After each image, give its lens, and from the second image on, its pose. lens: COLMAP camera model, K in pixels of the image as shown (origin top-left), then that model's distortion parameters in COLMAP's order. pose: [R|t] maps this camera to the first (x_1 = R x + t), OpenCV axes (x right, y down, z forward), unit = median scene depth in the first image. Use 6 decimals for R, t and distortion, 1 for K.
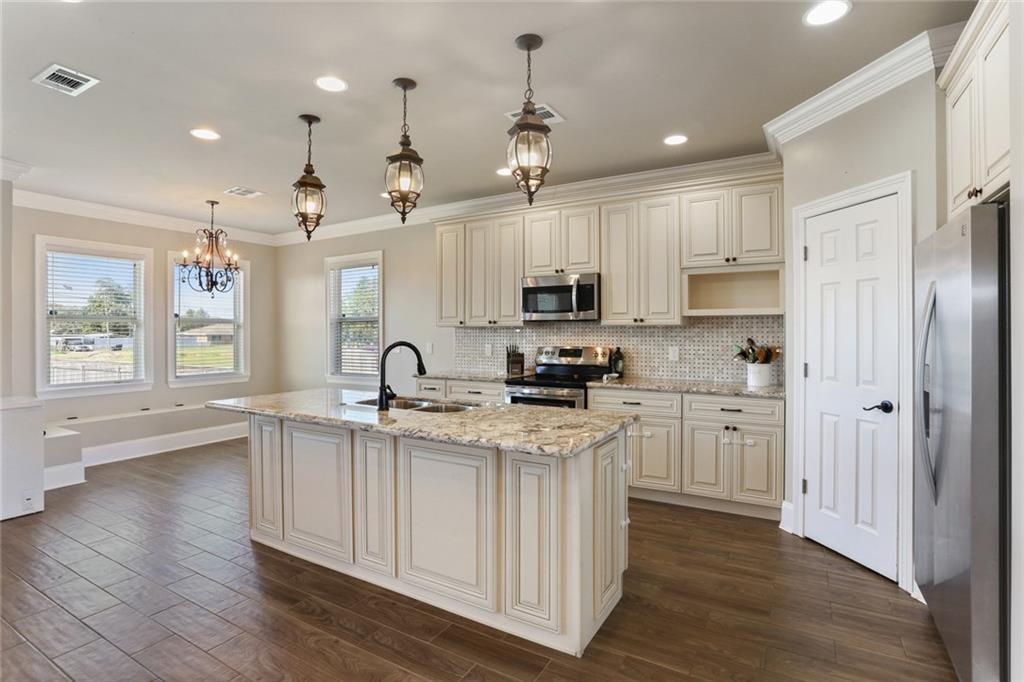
lens RADIAL K [[504.3, 0, 508.6], [0, 504.3, 329.5], [0, 0, 1]] dist [-0.025722, 0.001418]
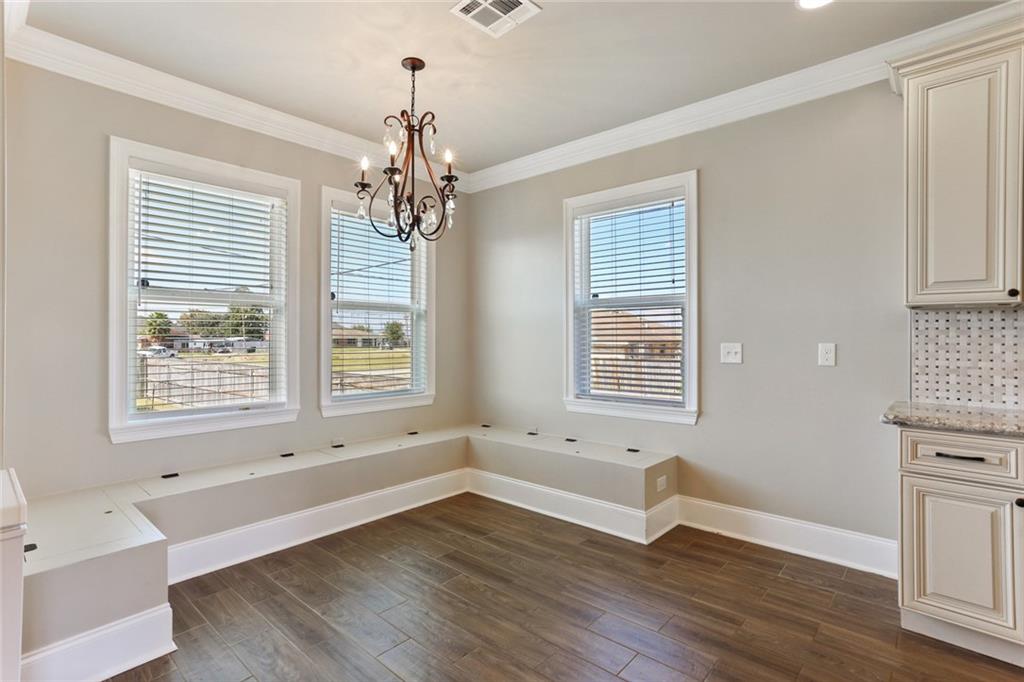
lens RADIAL K [[494.1, 0, 511.8], [0, 494.1, 331.7], [0, 0, 1]] dist [-0.003917, 0.003436]
pose [[0.983306, 0.005072, -0.181890, -0.456222], [-0.006609, 0.999947, -0.007844, 0.025877], [0.181840, 0.008915, 0.983288, 0.596791]]
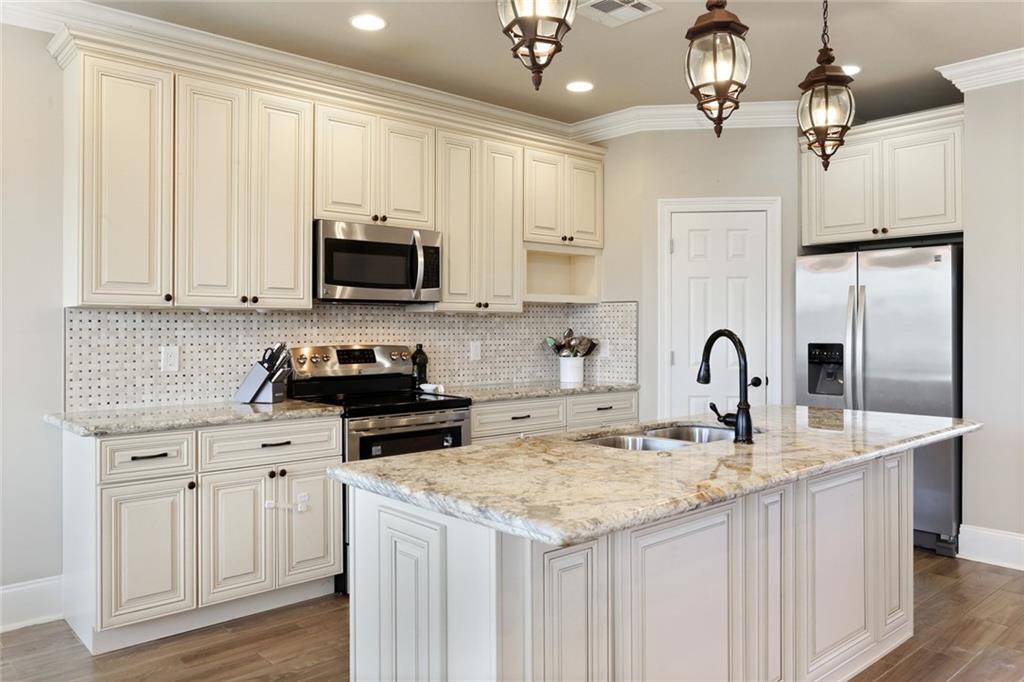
lens RADIAL K [[769.9, 0, 516.0], [0, 769.9, 324.4], [0, 0, 1]] dist [-0.002989, 0.003588]
pose [[0.280772, 0.005948, 0.959756, -0.708058], [-0.002518, 0.999982, -0.005460, 0.013875], [-0.959771, -0.000884, 0.280782, 0.582888]]
